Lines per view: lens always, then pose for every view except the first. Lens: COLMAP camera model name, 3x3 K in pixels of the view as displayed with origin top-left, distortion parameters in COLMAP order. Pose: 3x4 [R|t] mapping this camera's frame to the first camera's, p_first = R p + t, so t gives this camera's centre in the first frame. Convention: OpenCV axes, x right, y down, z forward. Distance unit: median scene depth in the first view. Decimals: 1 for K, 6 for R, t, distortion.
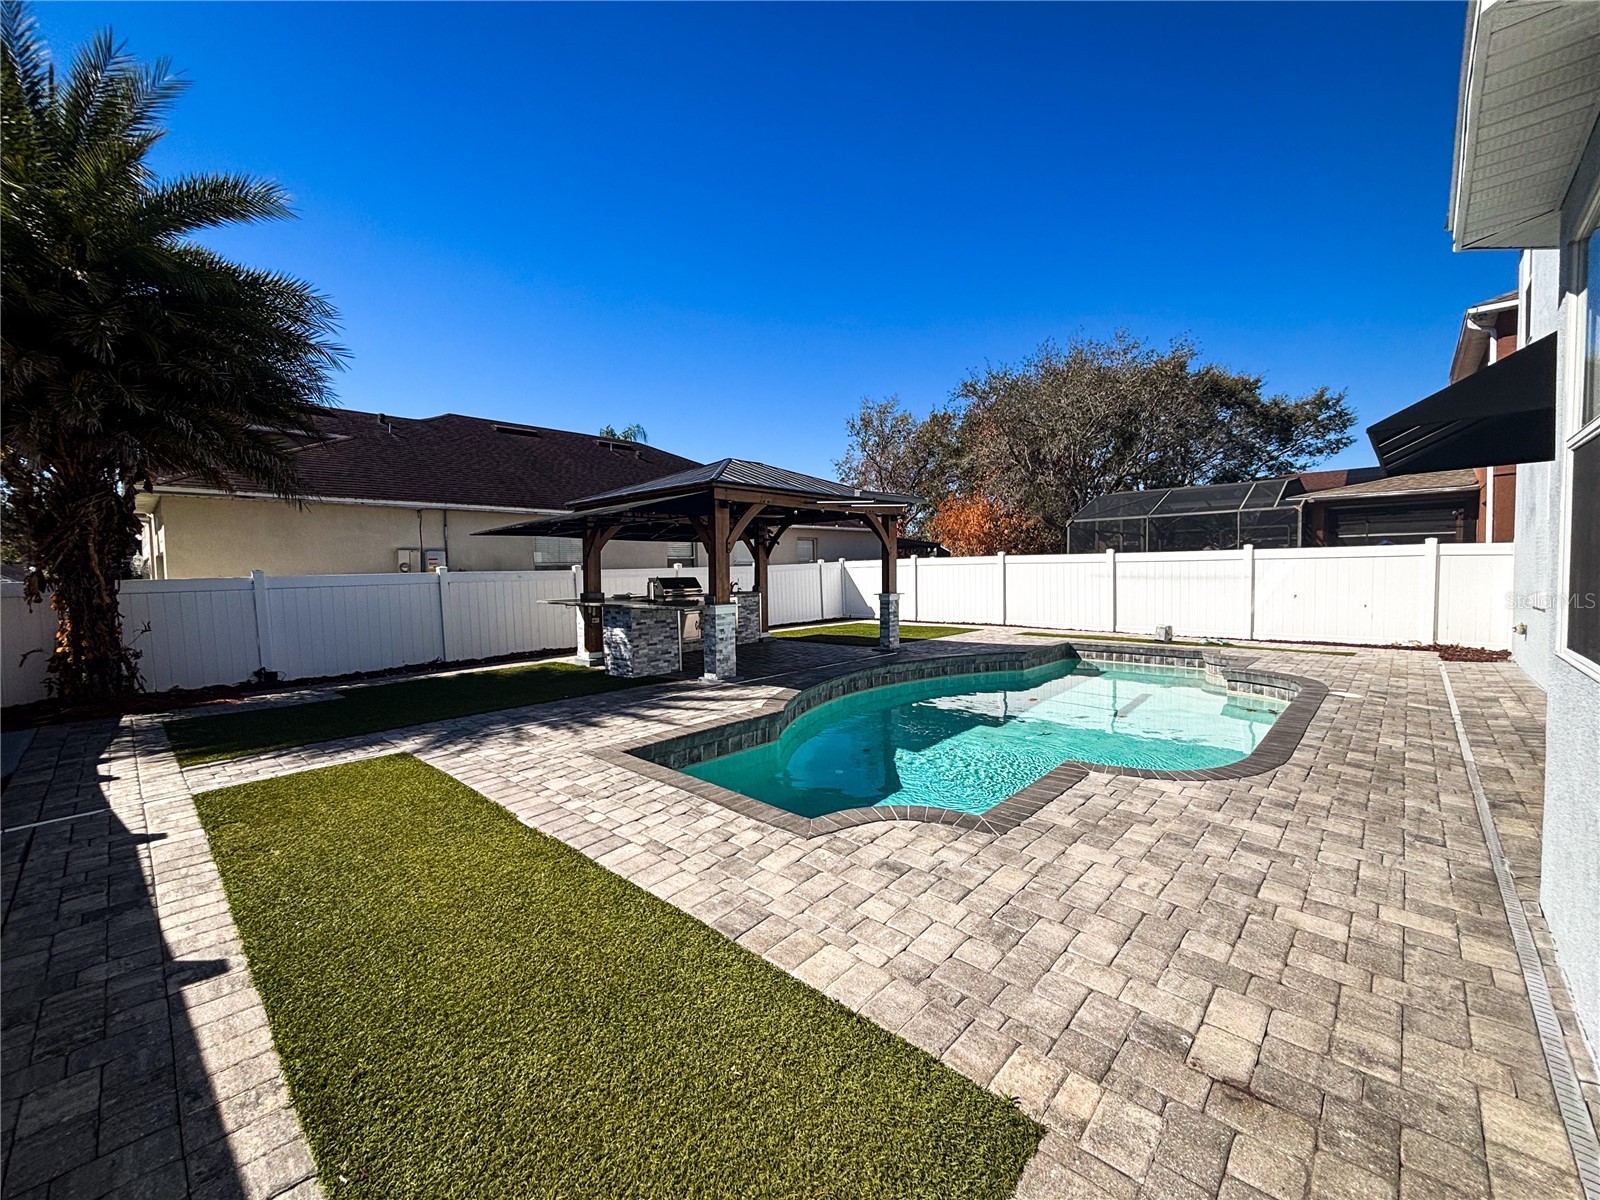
lens RADIAL K [[633.7, 0, 800.0], [0, 633.7, 600.0], [0, 0, 1]] dist [-0.000763, -0.000356]
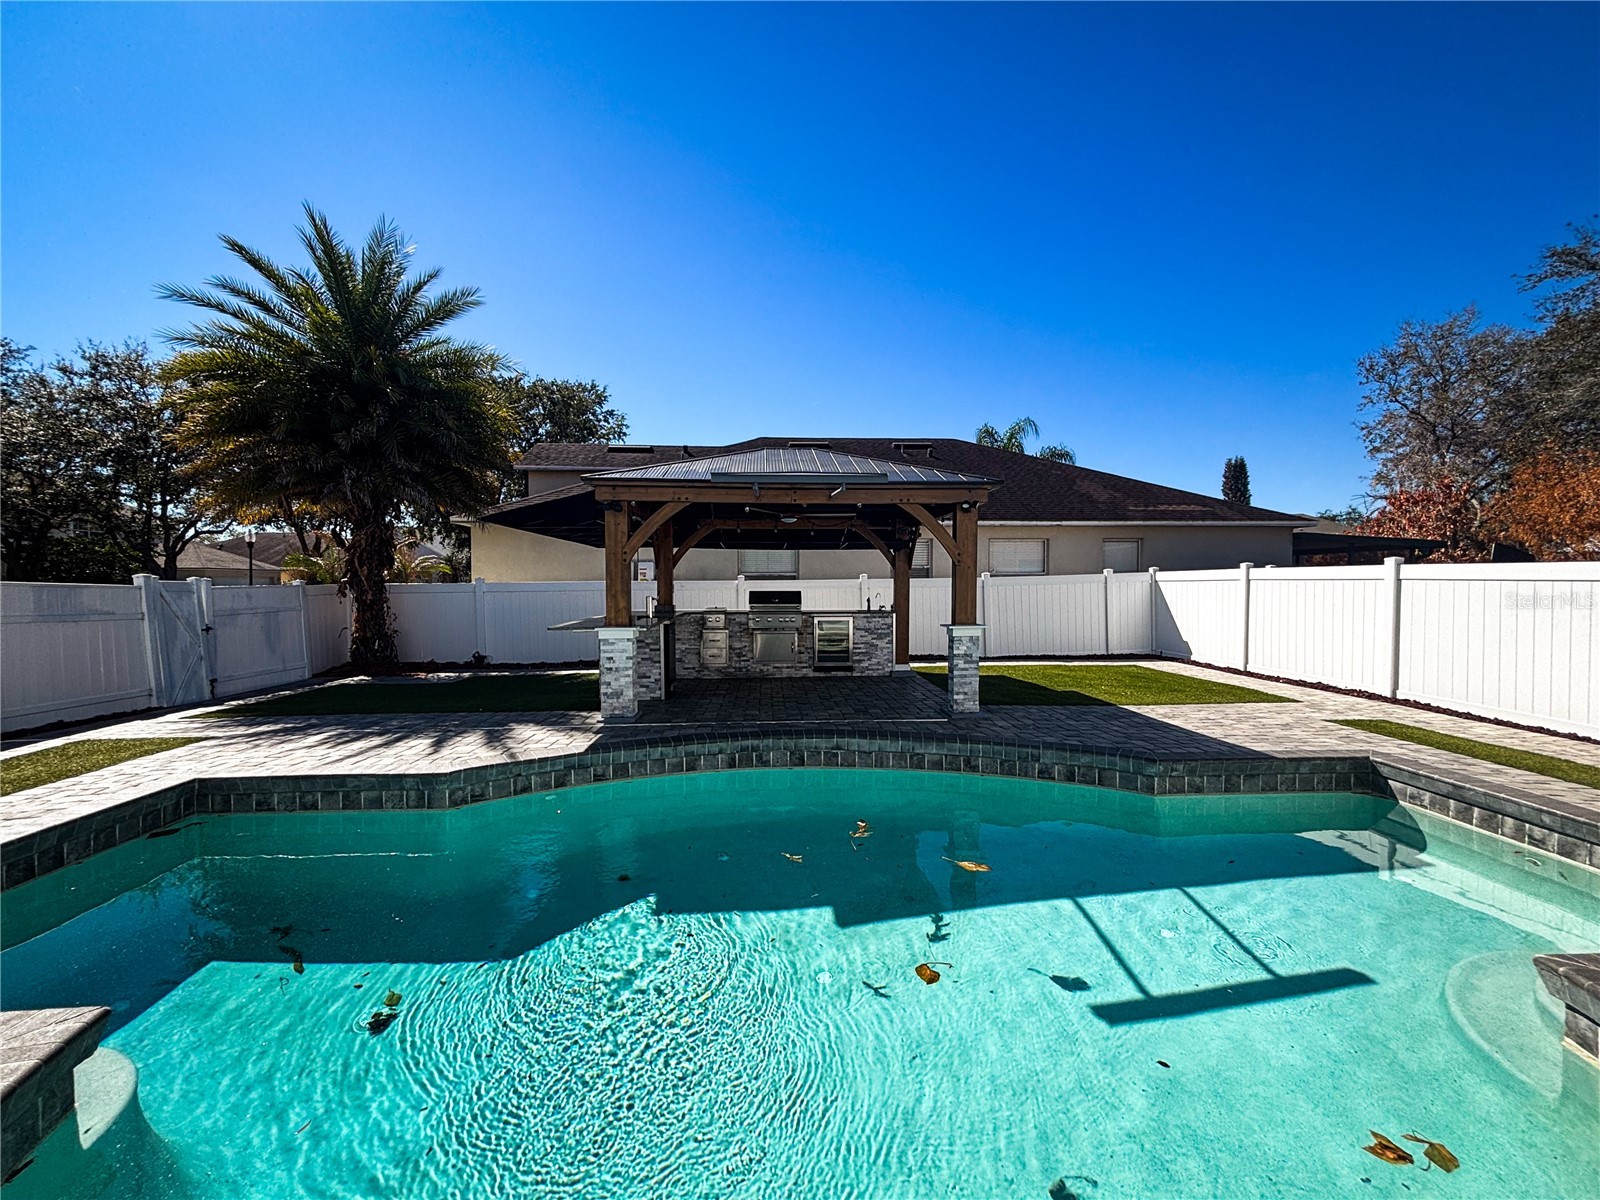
lens RADIAL K [[633.7, 0, 800.0], [0, 633.7, 600.0], [0, 0, 1]] dist [-0.000763, -0.000356]
pose [[0.725822, 0.035446, -0.686969, 0.455769], [-0.042546, 0.999073, 0.006597, -0.032401], [0.686566, 0.024440, 0.726657, 0.415374]]
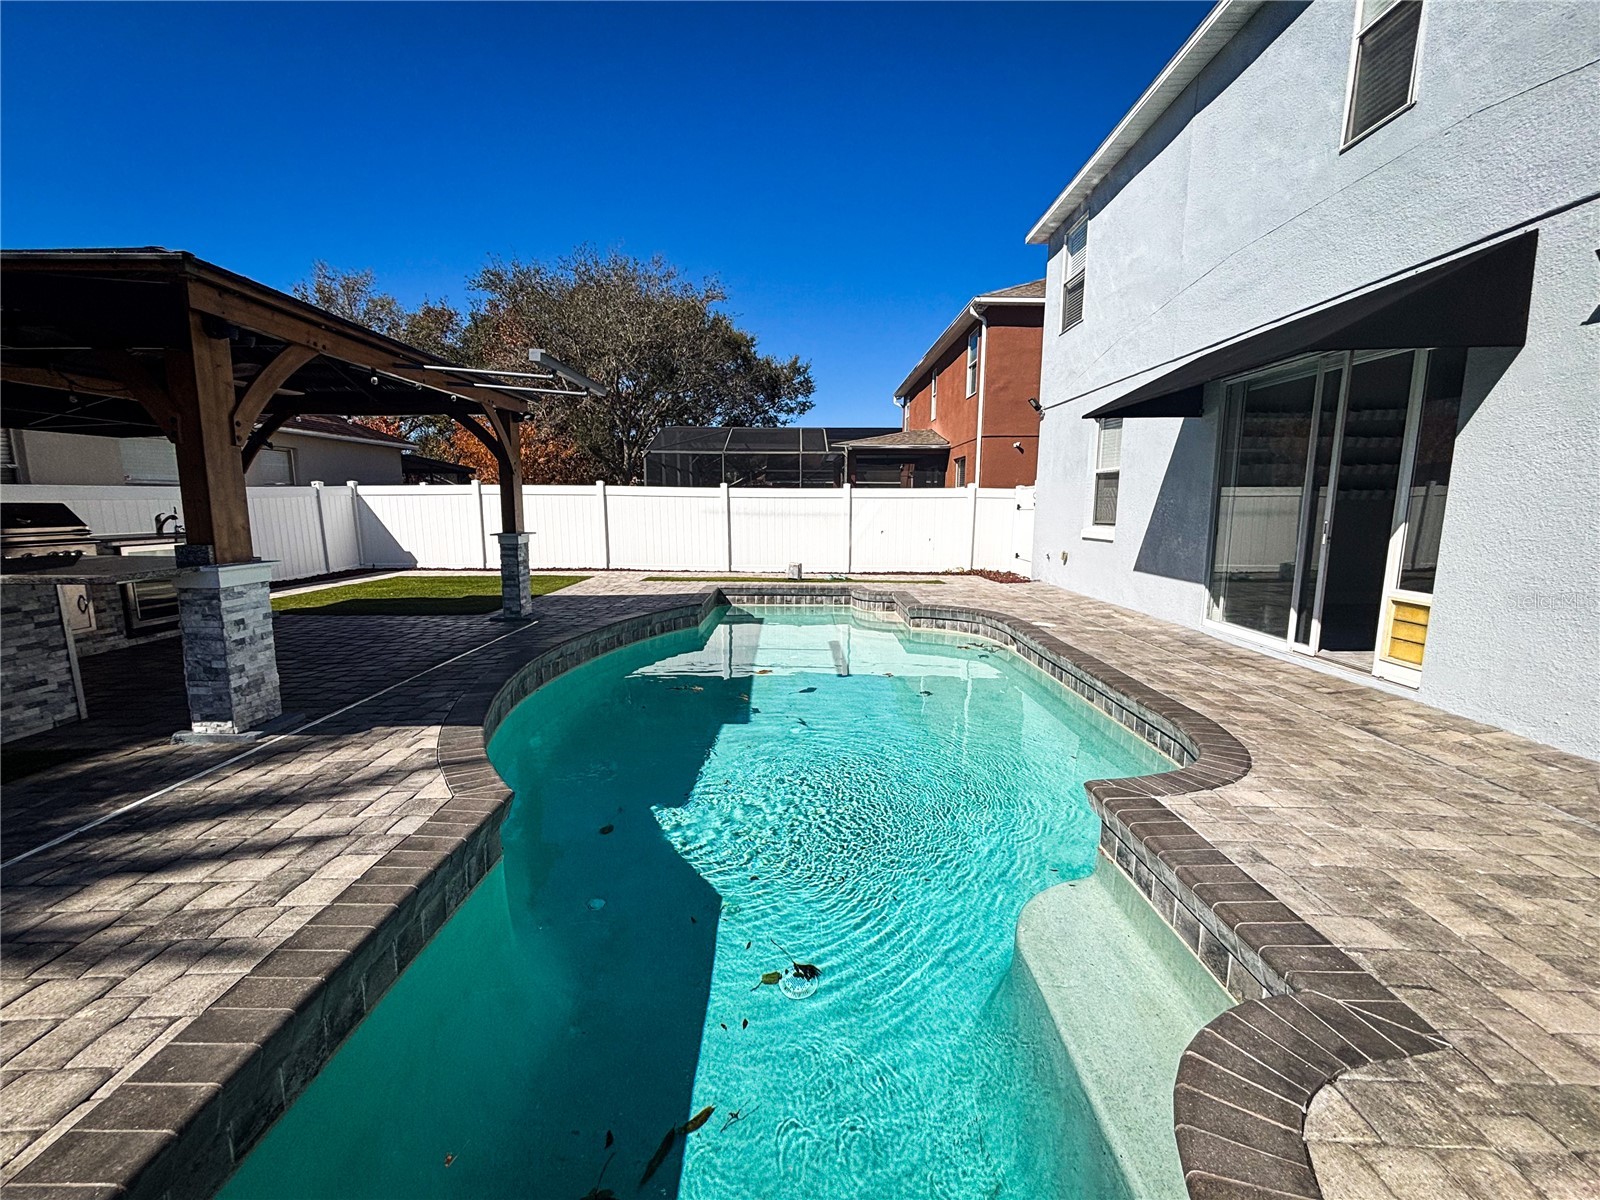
lens RADIAL K [[640.7, 0, 796.8], [0, 640.7, 597.0], [0, 0, 1]] dist [0.022635, -0.009486]
pose [[0.734679, -0.078733, 0.673831, -0.103137], [0.015948, 0.994973, 0.098869, -0.006063], [-0.678227, -0.061891, 0.732241, 0.294827]]
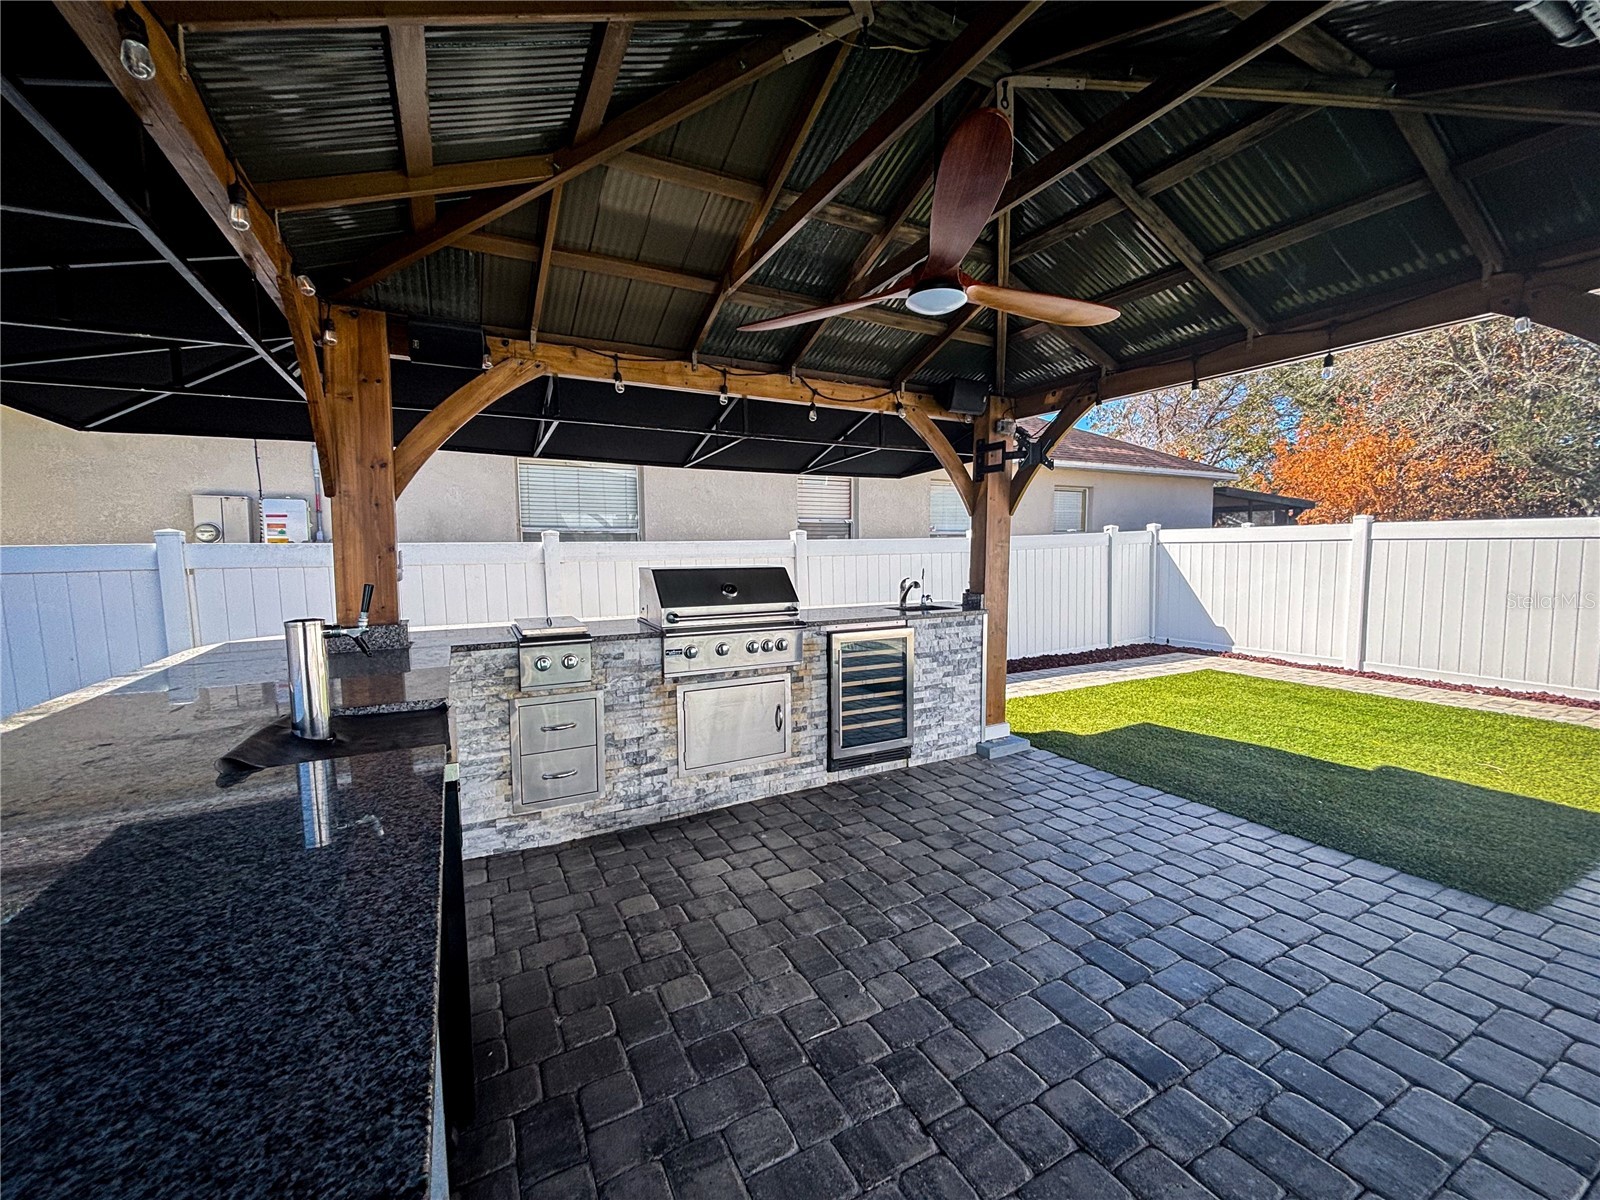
lens RADIAL K [[640.7, 0, 796.8], [0, 640.7, 597.0], [0, 0, 1]] dist [0.022635, -0.009486]
pose [[0.944780, 0.035487, -0.325777, -0.054662], [-0.024318, 0.998971, 0.038293, -0.036264], [0.326801, -0.028256, 0.944671, 0.748901]]
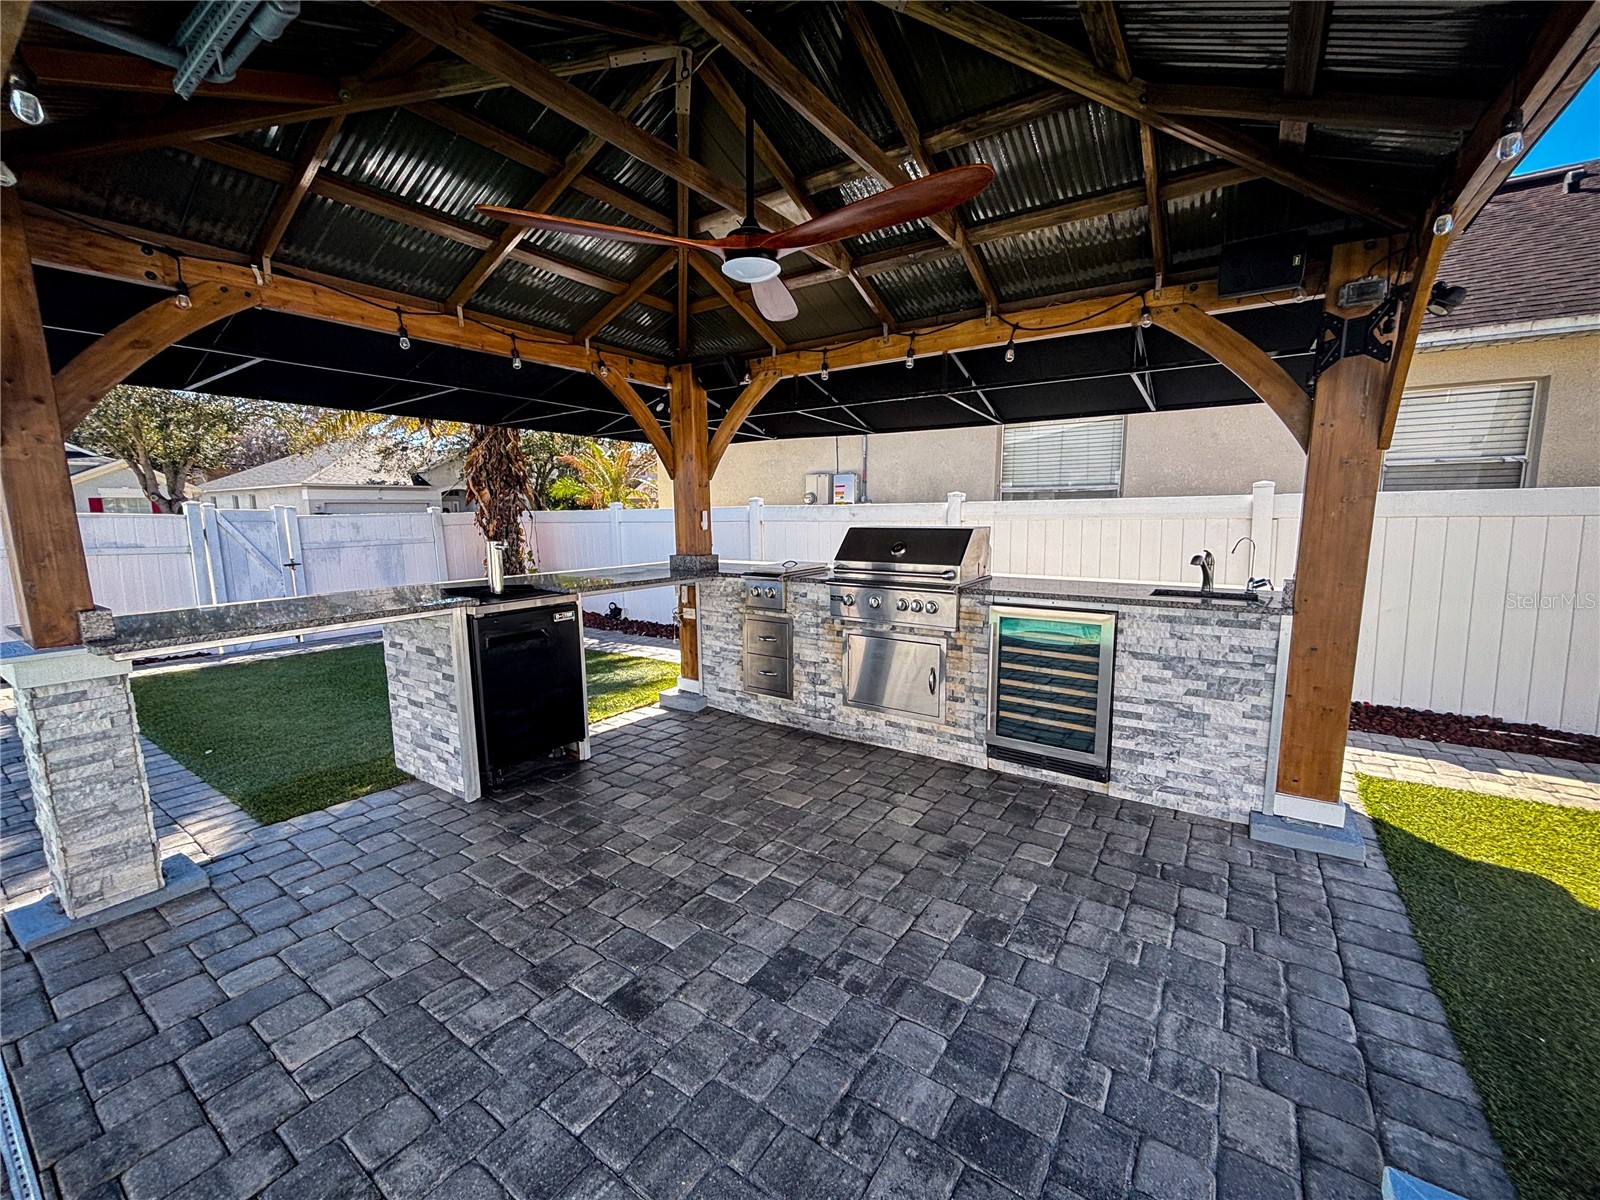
lens RADIAL K [[633.7, 0, 800.0], [0, 633.7, 600.0], [0, 0, 1]] dist [-0.000763, -0.000356]
pose [[0.153750, 0.153870, -0.976056, 0.138627], [-0.040922, 0.987945, 0.149298, -0.048113], [0.987262, 0.016988, 0.158193, 0.945306]]
